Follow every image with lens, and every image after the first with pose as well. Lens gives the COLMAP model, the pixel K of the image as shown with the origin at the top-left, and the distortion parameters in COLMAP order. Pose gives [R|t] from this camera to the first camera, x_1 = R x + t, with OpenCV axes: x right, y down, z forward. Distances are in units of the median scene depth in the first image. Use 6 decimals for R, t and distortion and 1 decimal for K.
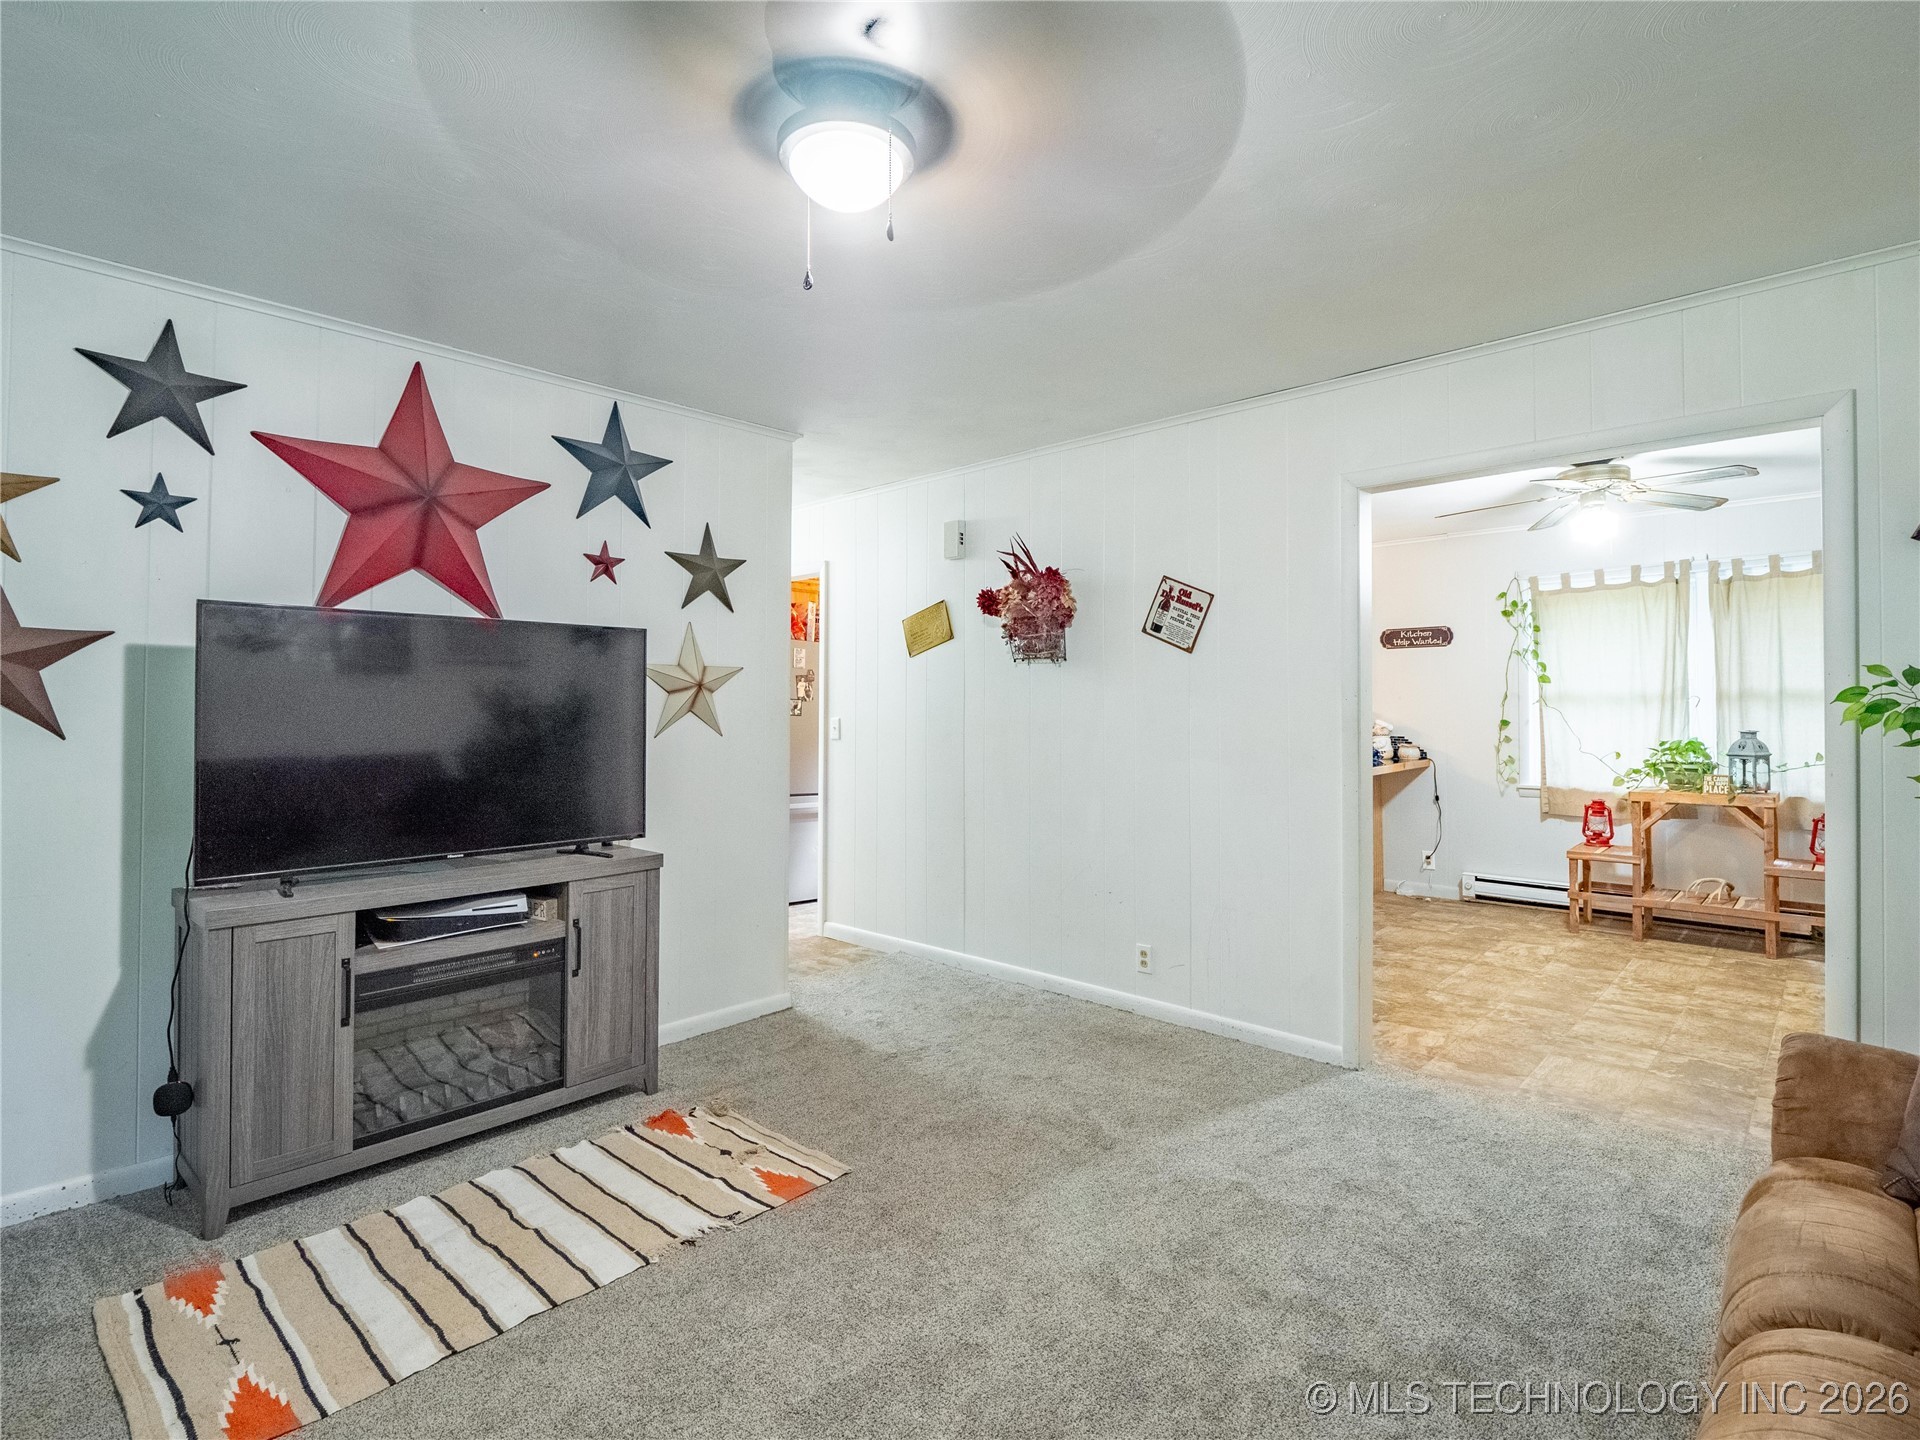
lens RADIAL K [[961.1, 0, 948.7], [0, 961.1, 702.3], [0, 0, 1]] dist [-0.016666, 0.000353]
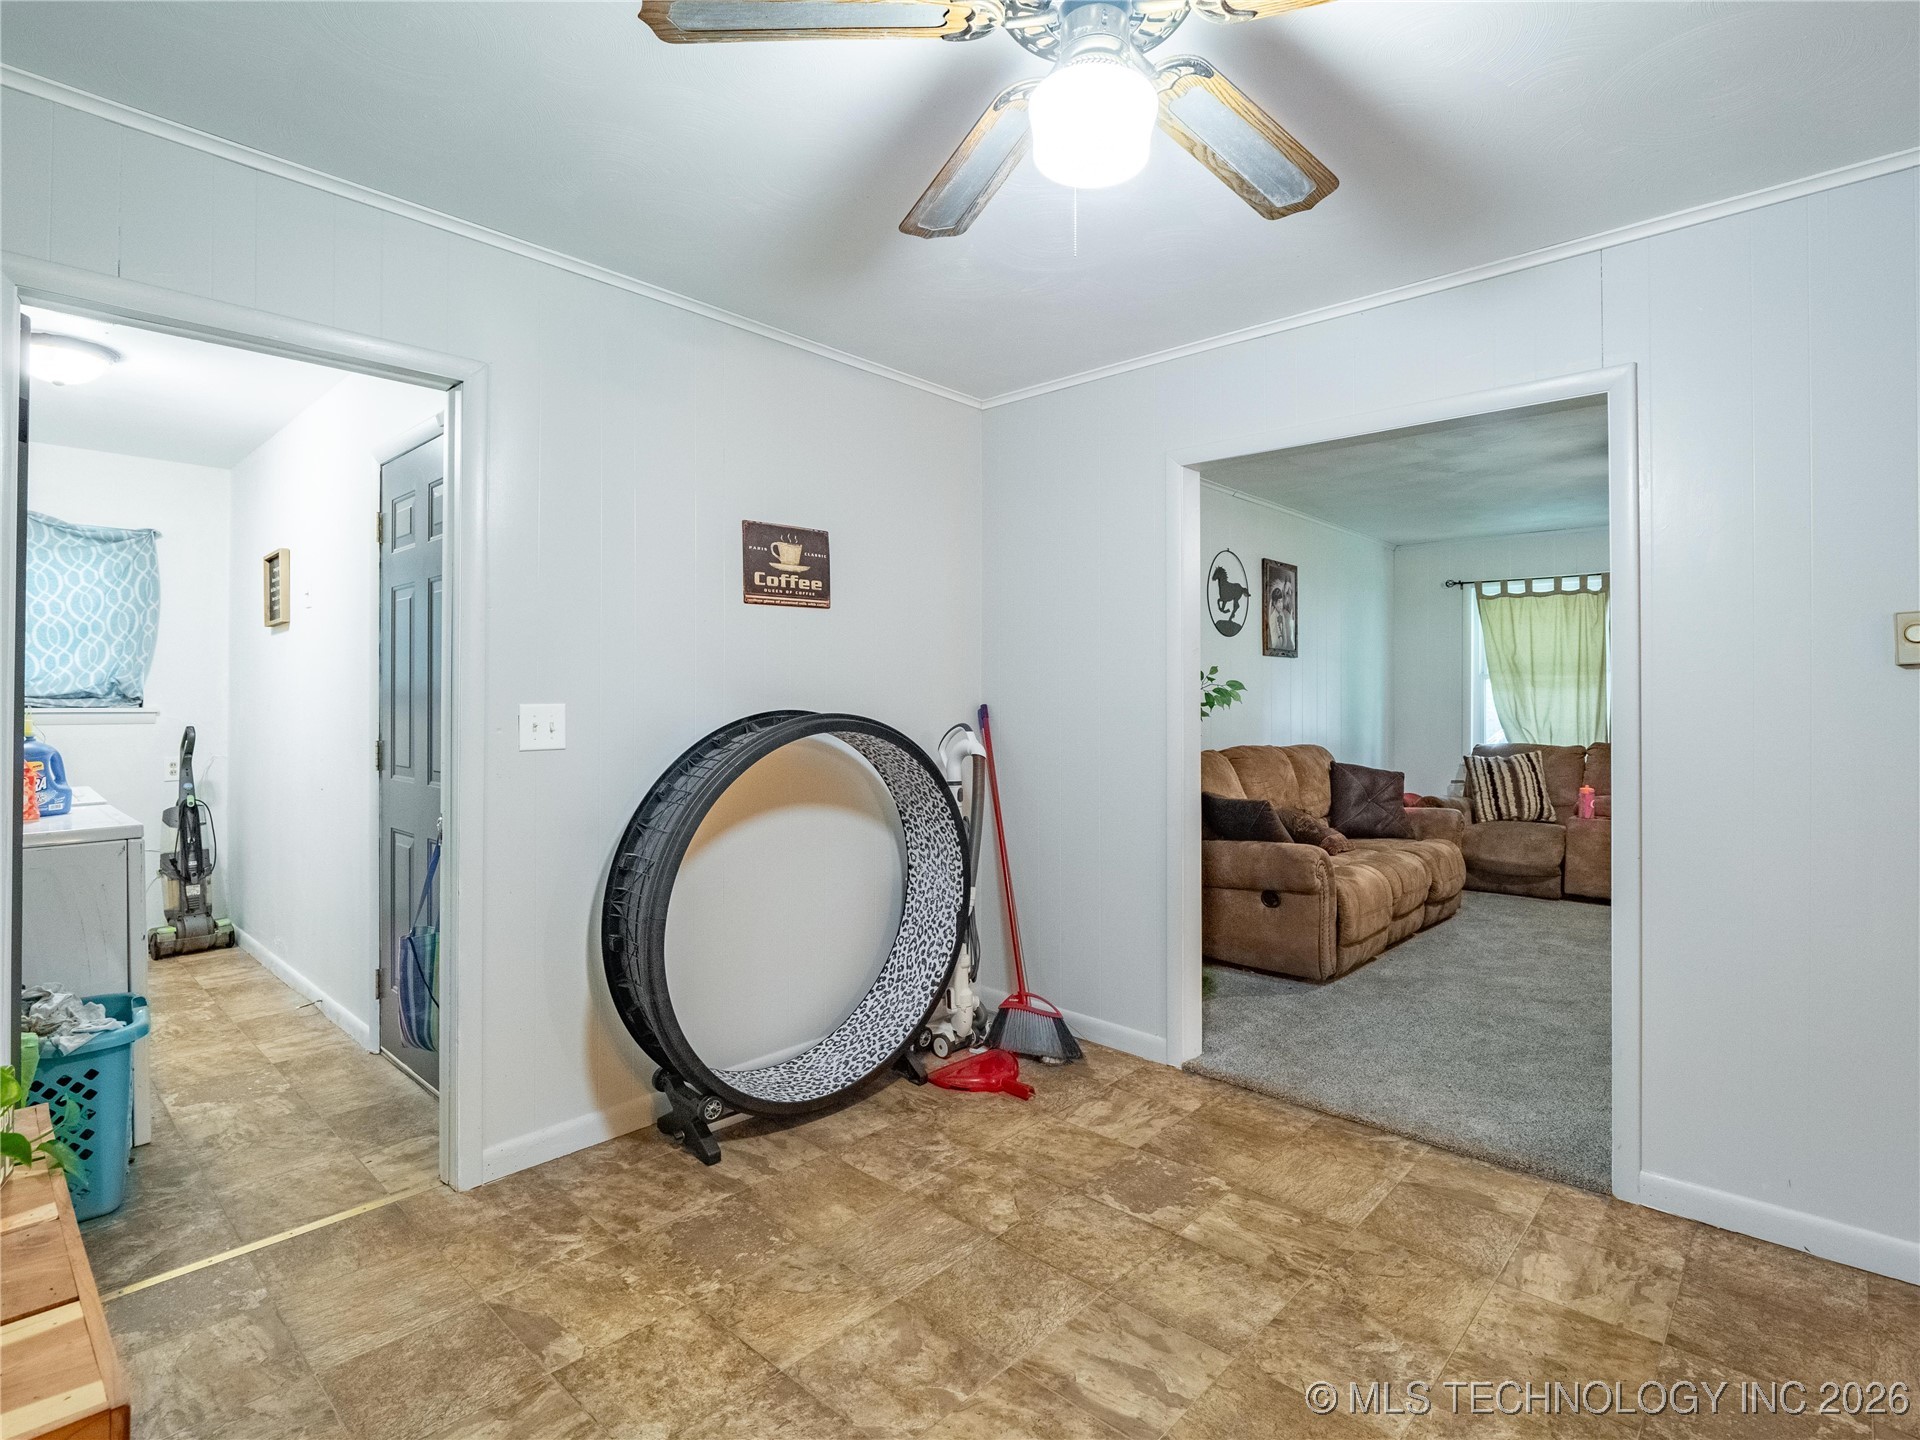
lens RADIAL K [[961.1, 0, 939.6], [0, 961.1, 688.8], [0, 0, 1]] dist [-0.016666, 0.000353]
pose [[-1.000000, -0.000818, -0.000185, 0.927924], [-0.000815, 0.999884, -0.015197, 0.013617], [0.000197, -0.015197, -0.999885, 1.680094]]
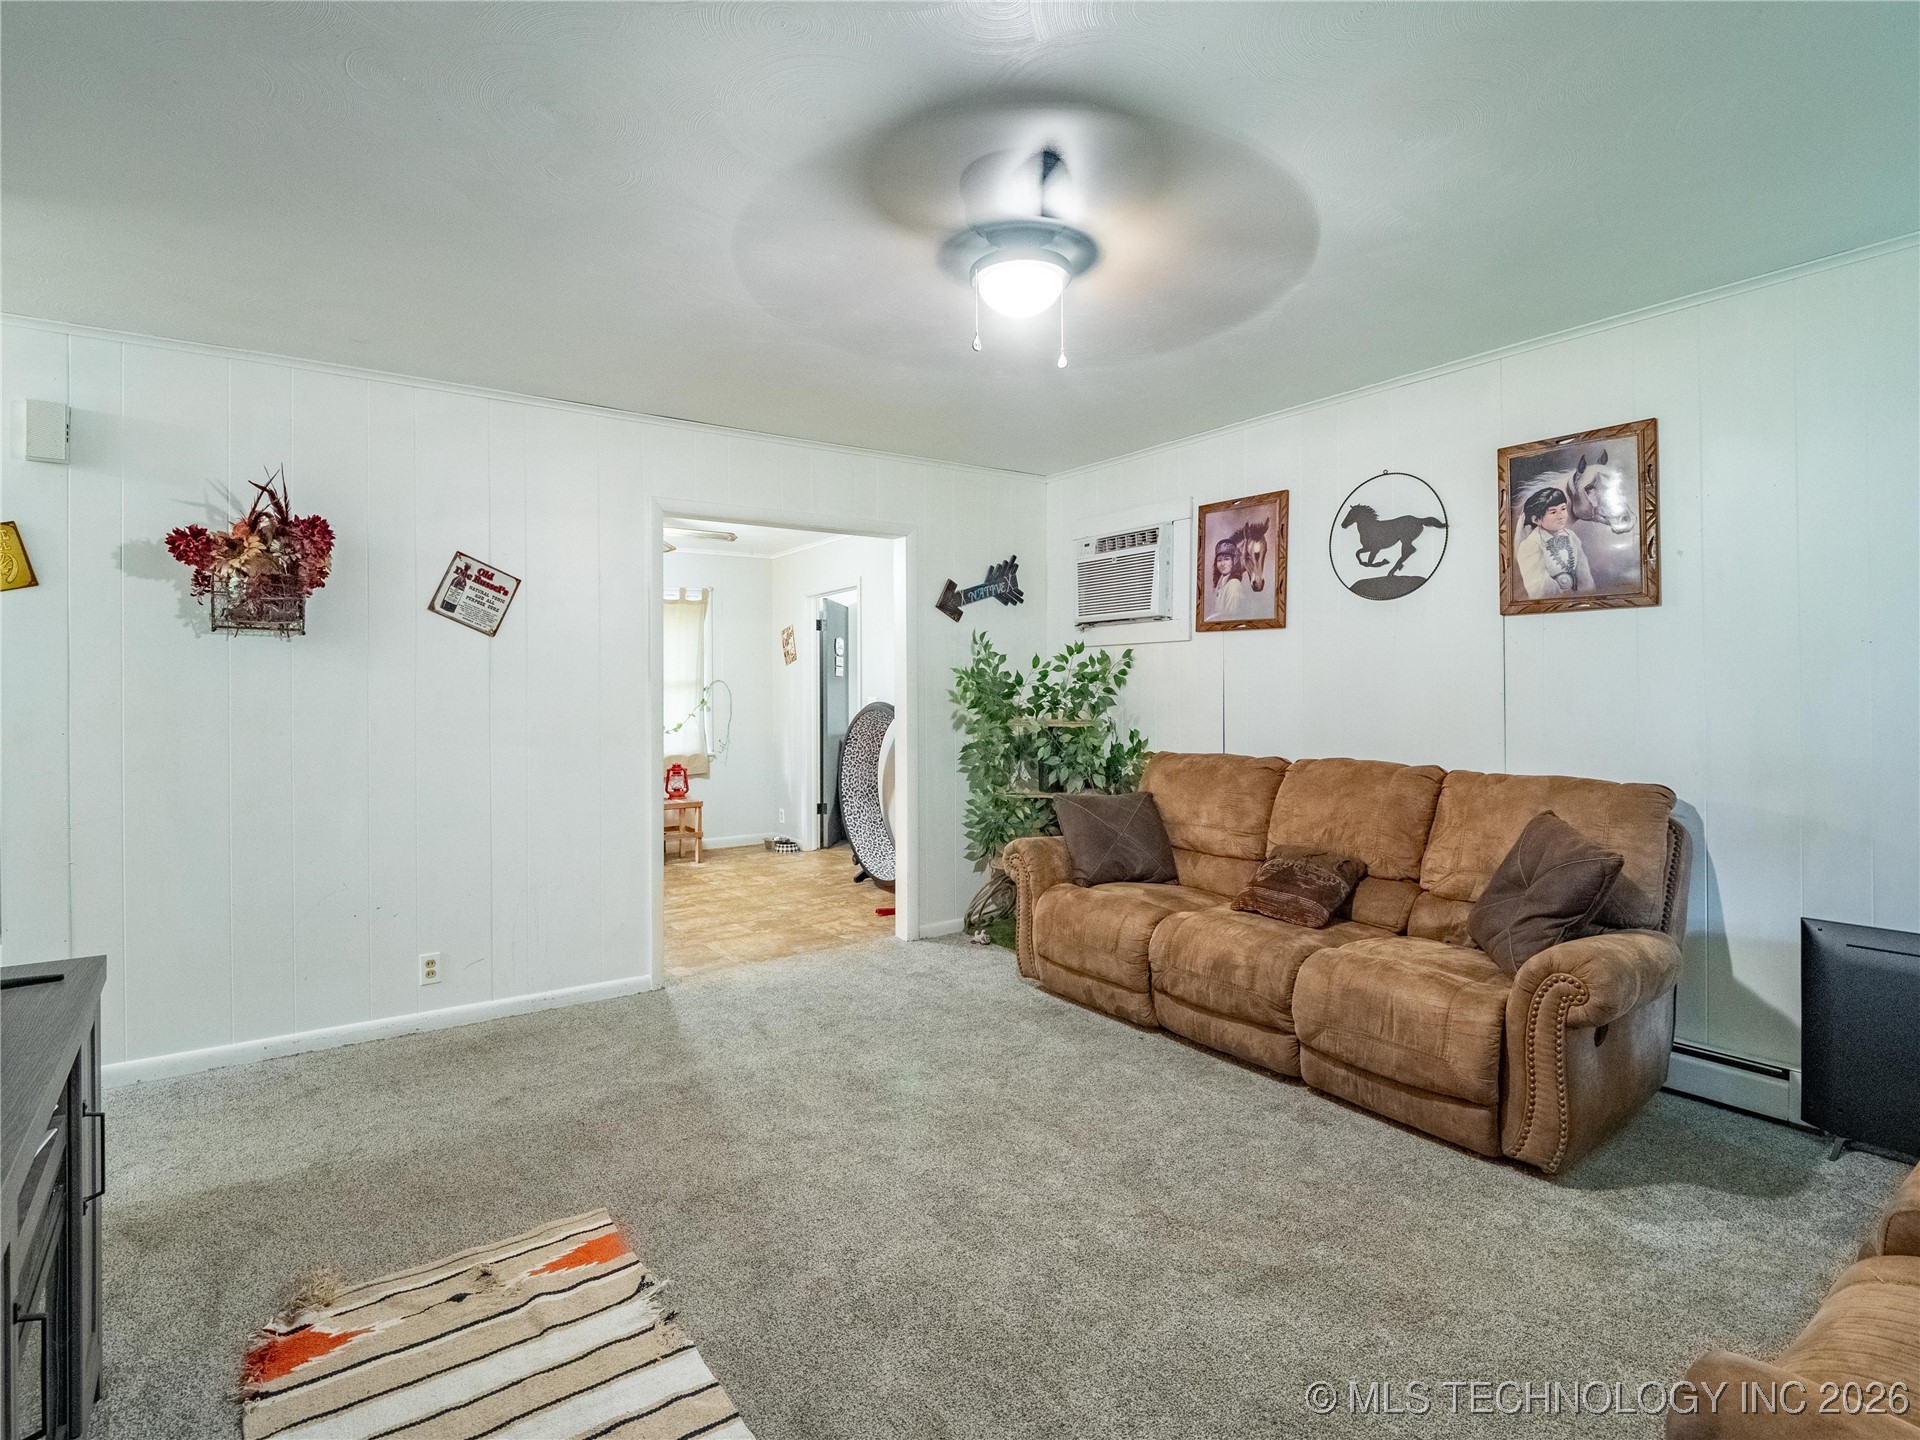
lens RADIAL K [[961.1, 0, 980.8], [0, 961.1, 688.2], [0, 0, 1]] dist [-0.016666, 0.000353]
pose [[0.171653, 0.005573, 0.985142, -0.678695], [0.001264, 0.999982, -0.005877, 0.008821], [-0.985157, 0.002254, 0.171643, 0.373375]]
